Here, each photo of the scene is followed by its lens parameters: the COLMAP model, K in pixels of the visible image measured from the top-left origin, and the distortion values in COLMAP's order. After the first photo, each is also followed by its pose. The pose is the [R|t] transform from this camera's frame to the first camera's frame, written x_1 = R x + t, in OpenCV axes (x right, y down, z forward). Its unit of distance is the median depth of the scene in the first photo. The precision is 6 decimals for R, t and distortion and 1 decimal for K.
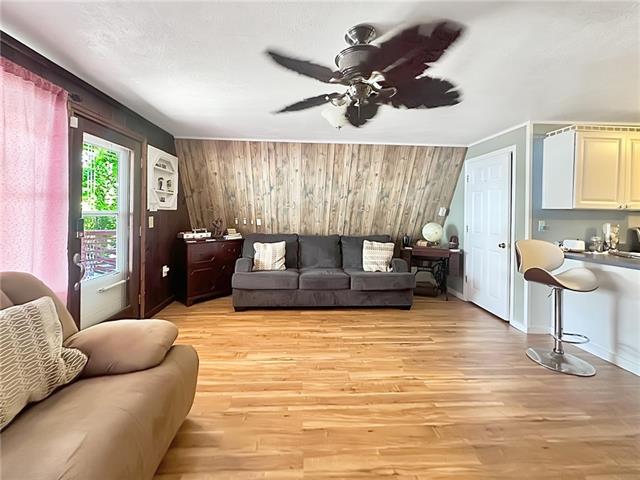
lens RADIAL K [[272.3, 0, 309.5], [0, 272.3, 213.2], [0, 0, 1]] dist [0.000405, 0.000611]
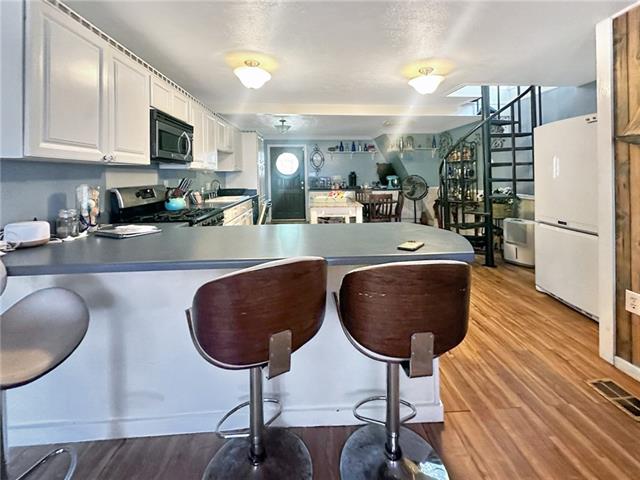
lens RADIAL K [[275.9, 0, 324.6], [0, 275.9, 178.4], [0, 0, 1]] dist [-0.000341, -0.000309]
pose [[-0.033560, -0.027915, 0.999047, 0.439950], [0.004435, 0.999596, 0.028079, 0.006936], [-0.999427, 0.005373, -0.033422, 0.462692]]
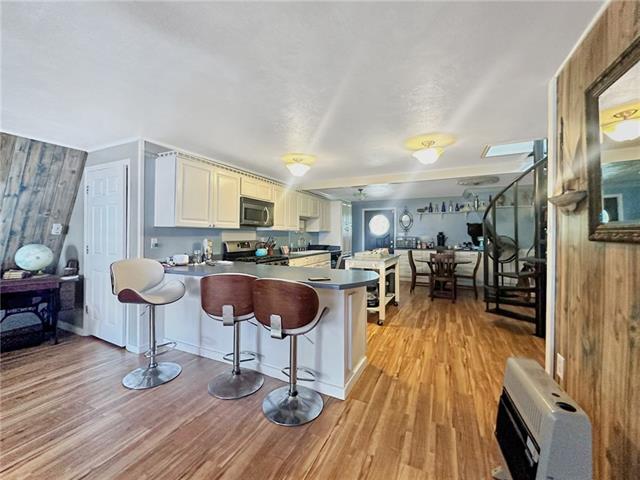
lens RADIAL K [[262.2, 0, 318.7], [0, 262.2, 235.4], [0, 0, 1]] dist [-0.001614, -0.000726]
pose [[0.470841, -0.017152, 0.882051, 0.278164], [0.003791, 0.999841, 0.017419, 0.002484], [-0.882210, -0.004858, 0.470831, -0.008875]]
